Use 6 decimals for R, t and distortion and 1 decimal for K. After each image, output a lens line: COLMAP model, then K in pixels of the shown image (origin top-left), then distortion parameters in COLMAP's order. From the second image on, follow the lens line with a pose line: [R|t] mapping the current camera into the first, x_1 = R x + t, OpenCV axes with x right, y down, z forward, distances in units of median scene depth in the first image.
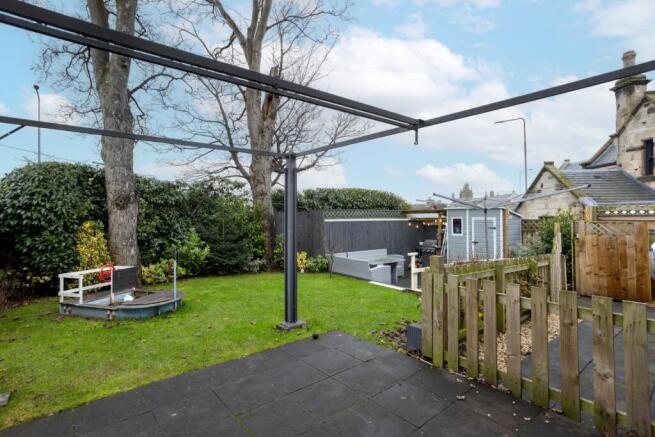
lens RADIAL K [[329.2, 0, 327.5], [0, 329.2, 218.5], [0, 0, 1]] dist [0.001394, 0.000277]
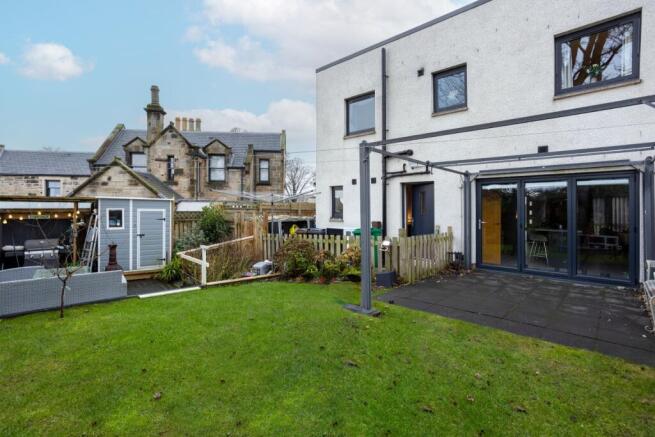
lens RADIAL K [[309.6, 0, 327.5], [0, 309.6, 218.5], [0, 0, 1]] dist [-0.000331, -0.000010]
pose [[-0.163973, -0.019688, 0.986268, -0.548652], [-0.000216, 0.999802, 0.019923, 0.006793], [-0.986465, 0.003053, -0.163945, 0.648315]]
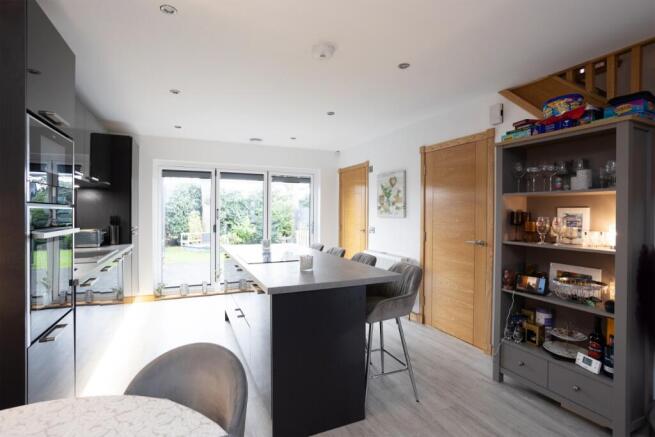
lens RADIAL K [[309.6, 0, 327.5], [0, 309.6, 218.5], [0, 0, 1]] dist [-0.000331, -0.000010]
pose [[0.969838, 0.015872, -0.243234, 0.230737], [-0.012090, 0.999782, 0.017035, 0.004738], [0.243452, -0.013581, 0.969818, -0.277000]]
